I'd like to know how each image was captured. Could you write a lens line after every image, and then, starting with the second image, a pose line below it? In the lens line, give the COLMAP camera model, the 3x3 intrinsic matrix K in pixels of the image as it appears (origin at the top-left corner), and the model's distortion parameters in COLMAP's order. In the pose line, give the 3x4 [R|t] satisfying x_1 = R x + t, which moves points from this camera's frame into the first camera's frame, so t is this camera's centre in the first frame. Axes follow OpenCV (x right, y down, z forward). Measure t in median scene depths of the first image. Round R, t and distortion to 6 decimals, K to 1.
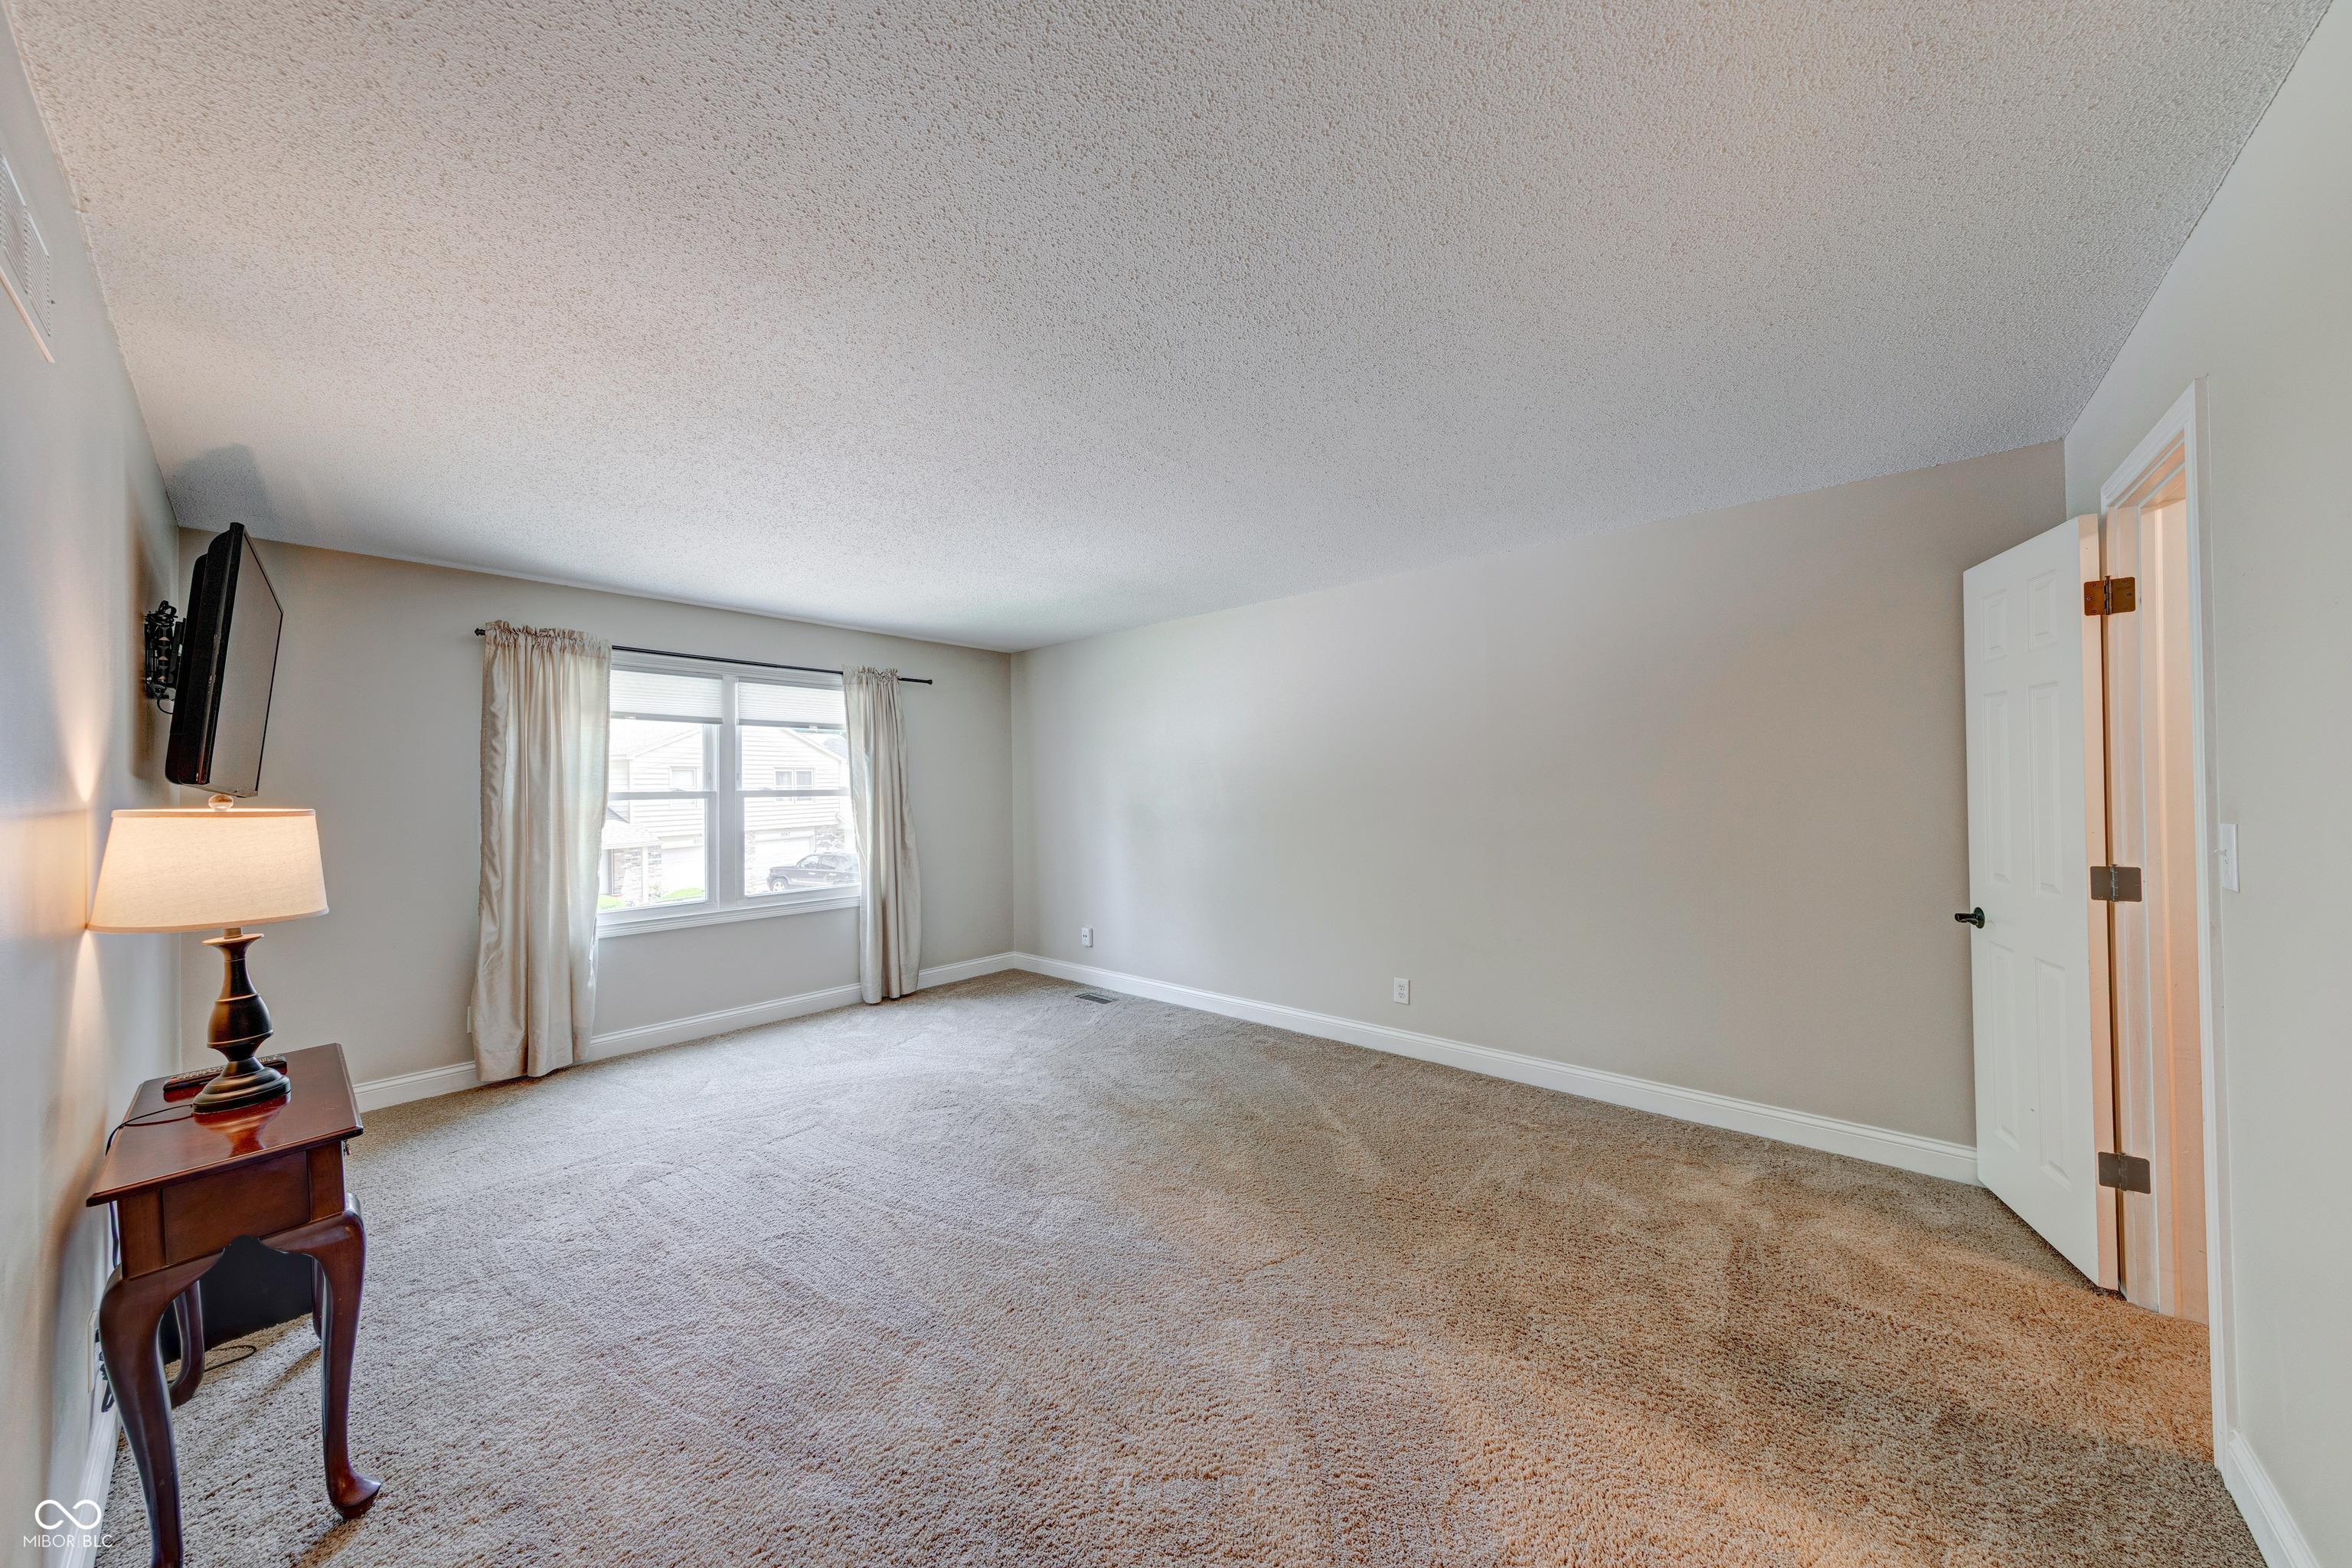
lens RADIAL K [[777.4, 0, 1207.5], [0, 777.4, 770.6], [0, 0, 1]] dist [0.000526, -0.000035]
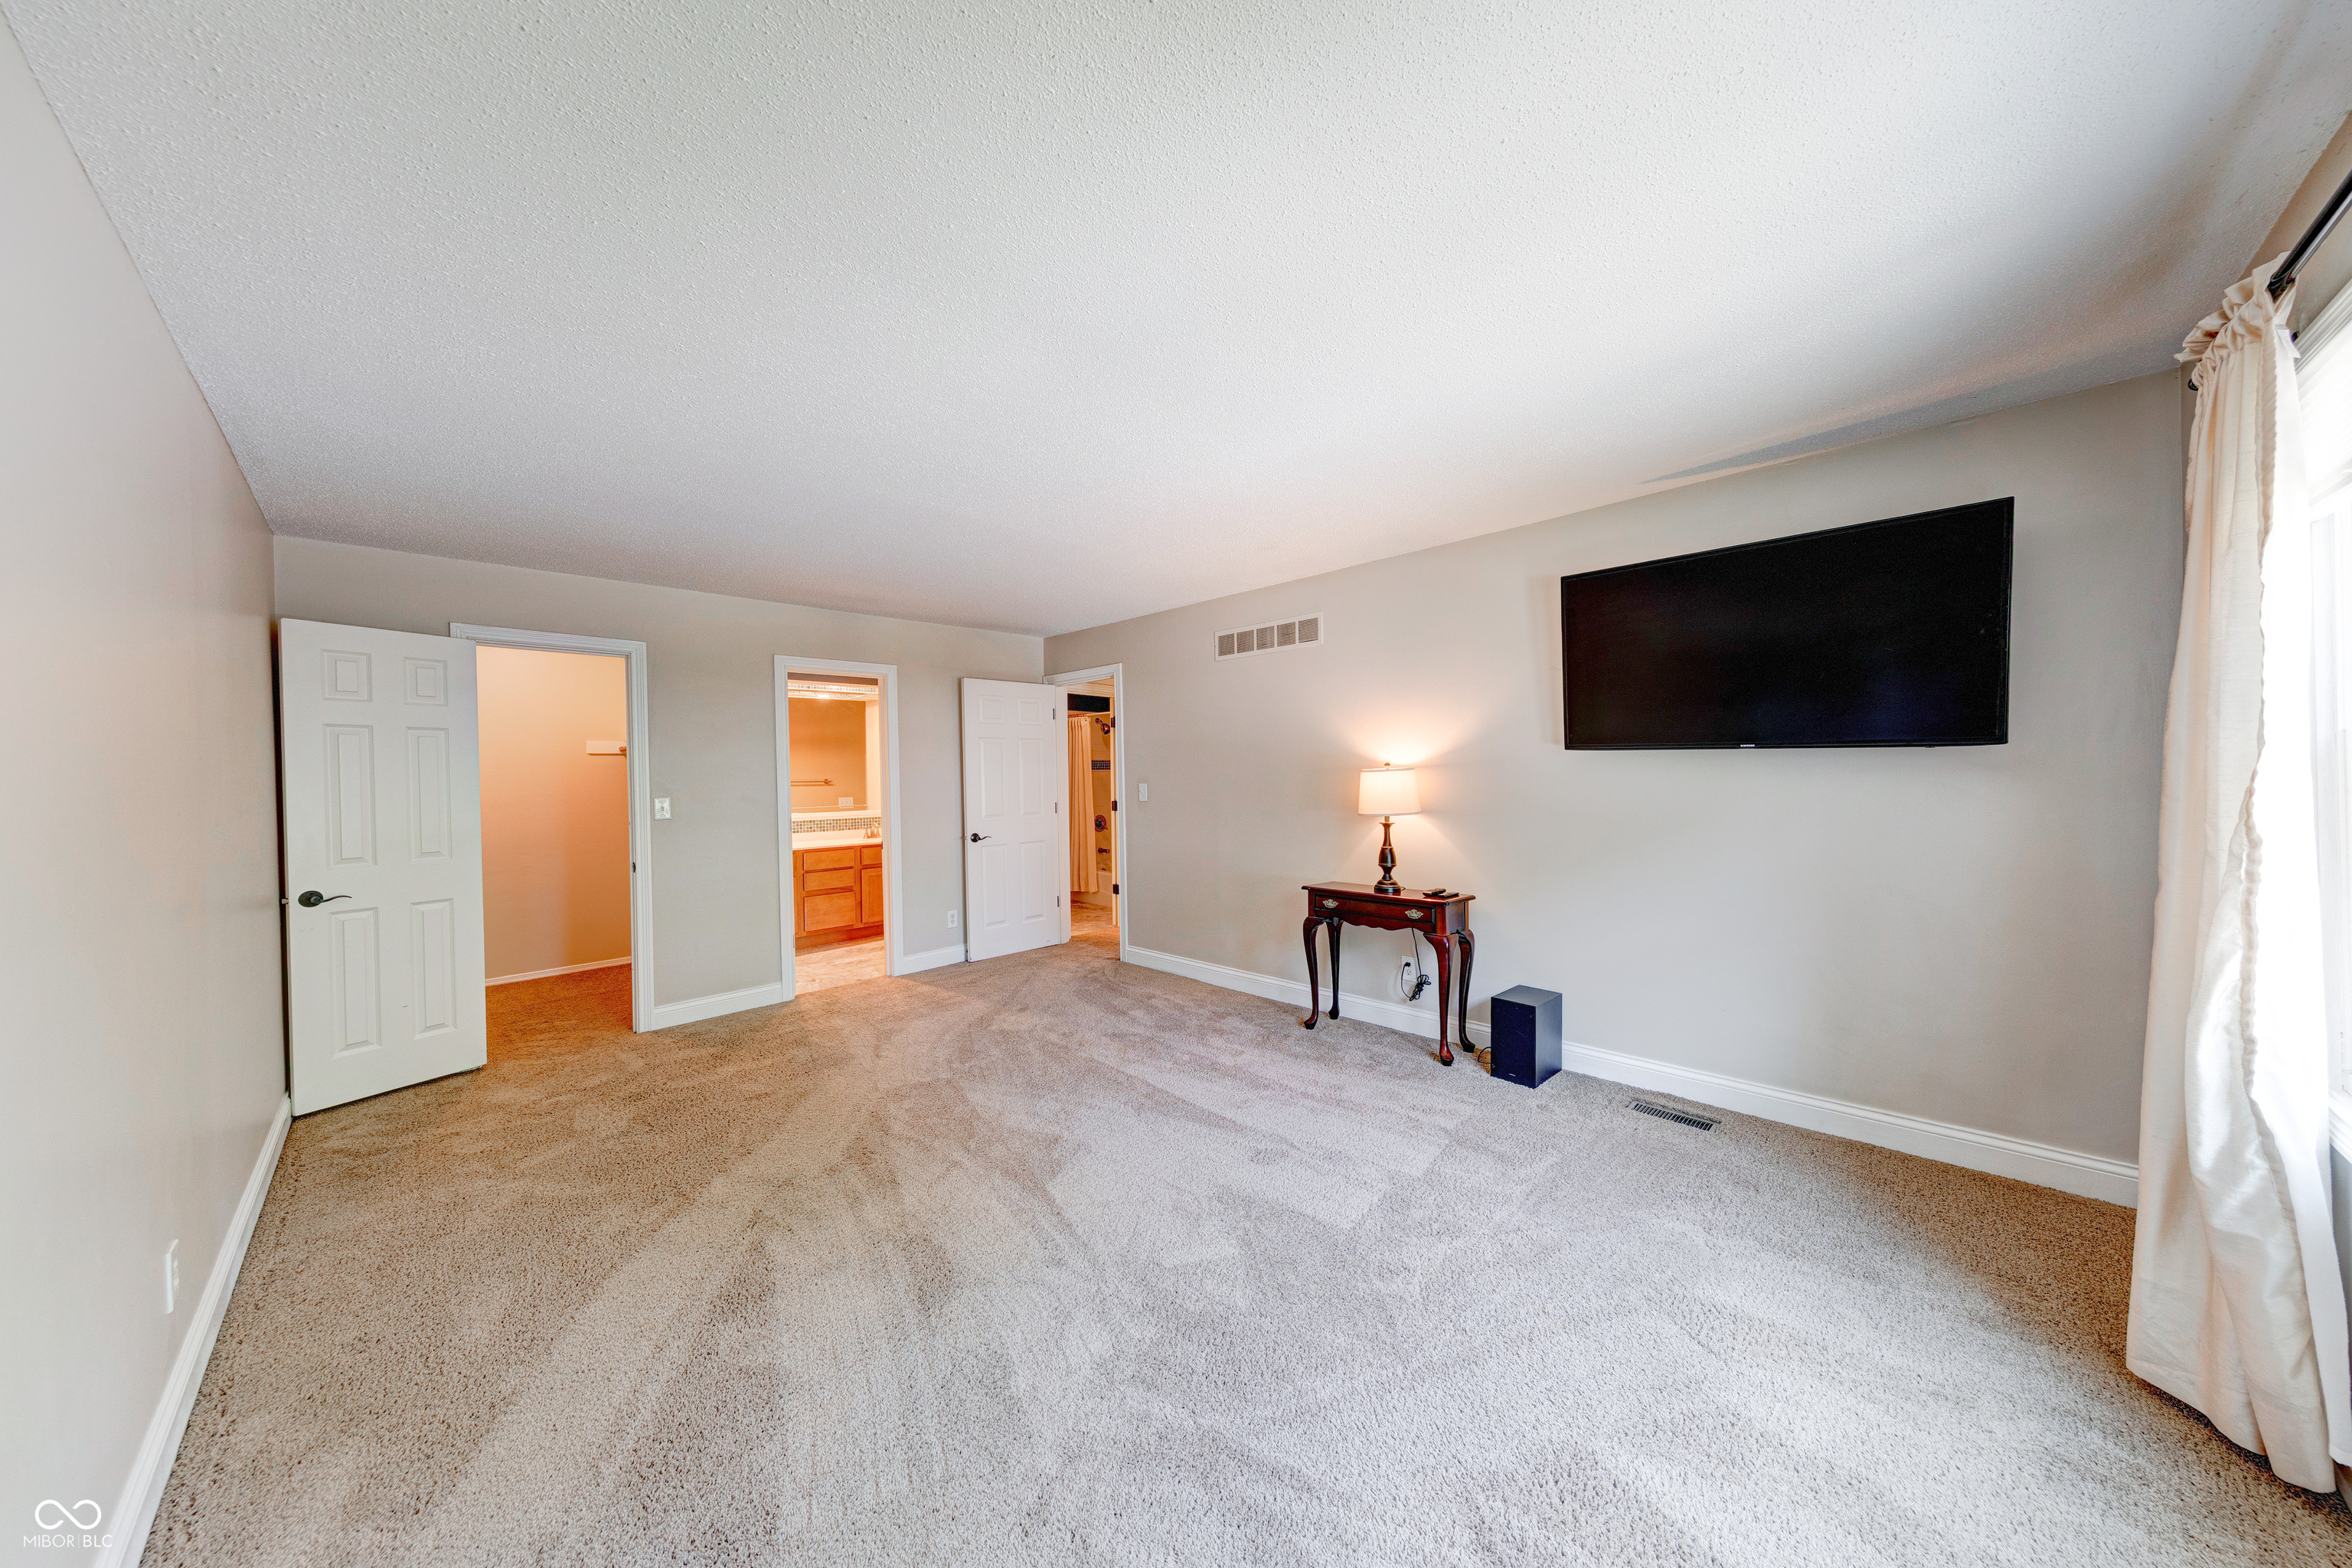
lens RADIAL K [[749.1, 0, 1153.7], [0, 749.1, 782.0], [0, 0, 1]] dist [0.005796, -0.000134]
pose [[-0.991597, 0.031991, 0.125350, -0.331257], [0.030872, 0.999464, -0.010855, 0.037921], [-0.125630, -0.006894, -0.992053, 1.330082]]
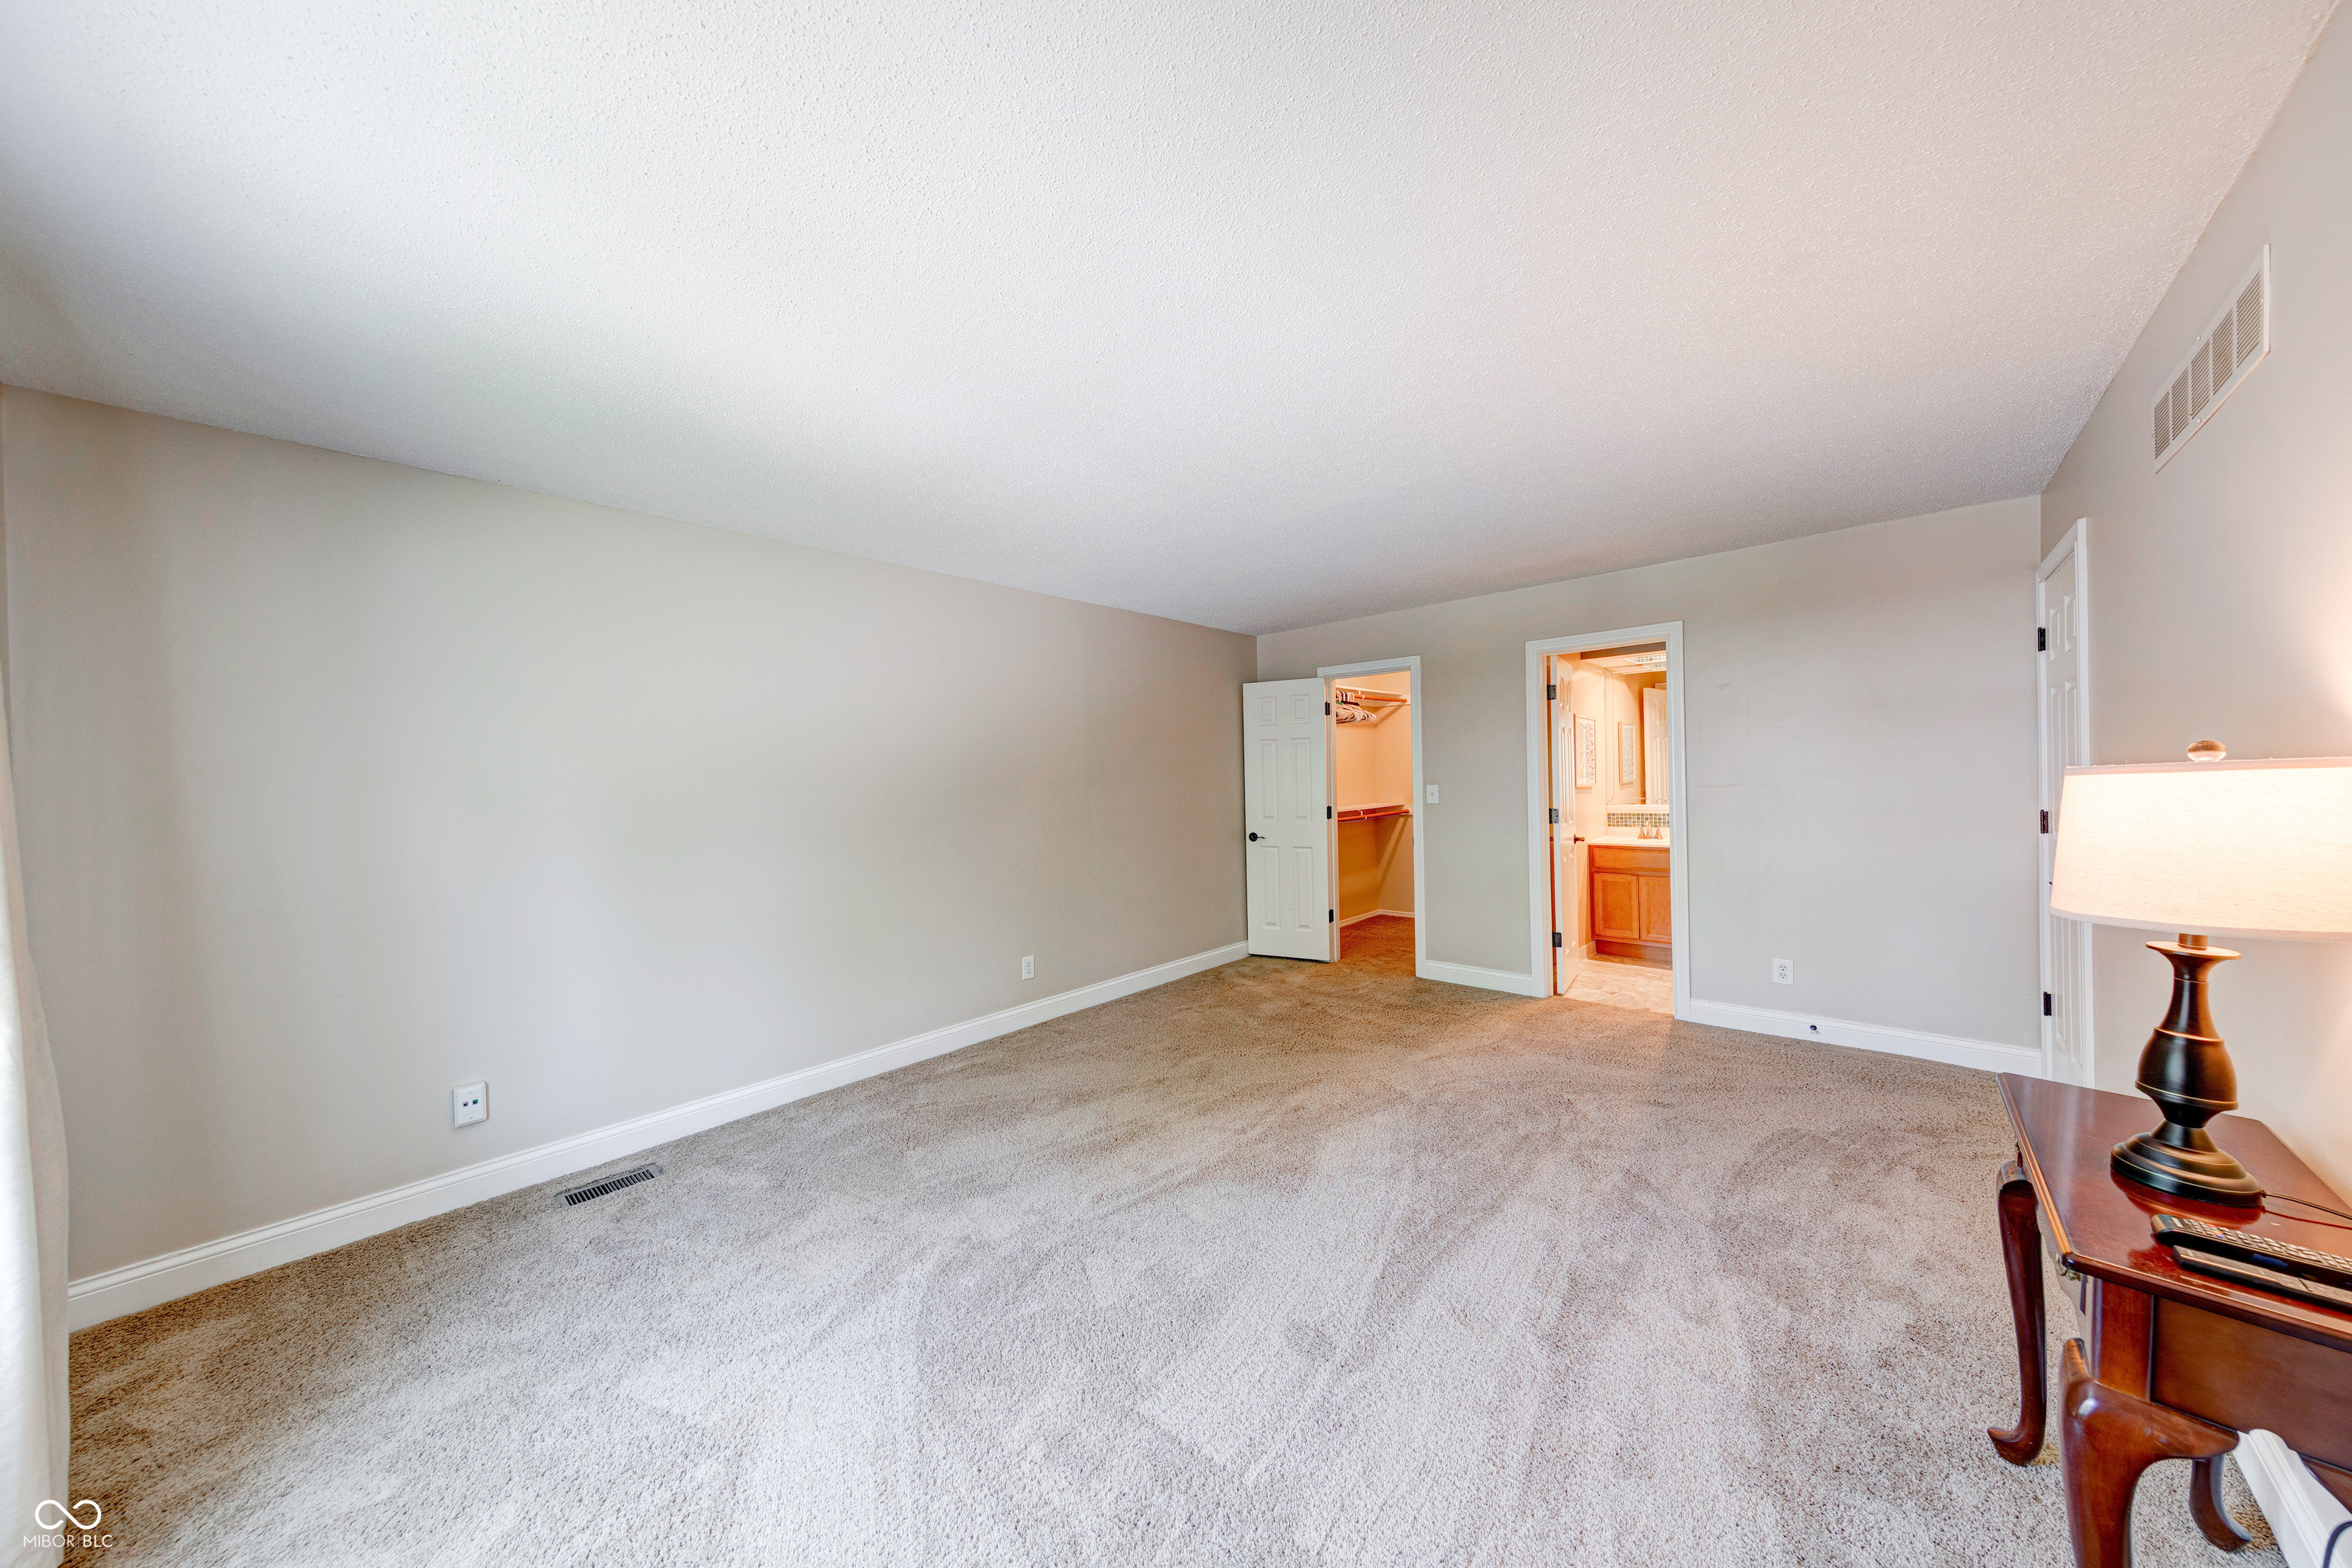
lens RADIAL K [[749.1, 0, 1153.7], [0, 749.1, 782.0], [0, 0, 1]] dist [0.005796, -0.000134]
pose [[0.075506, 0.004476, 0.997135, -0.786457], [0.003989, 0.999981, -0.004791, 0.026575], [-0.997137, 0.004340, 0.075487, 0.736962]]
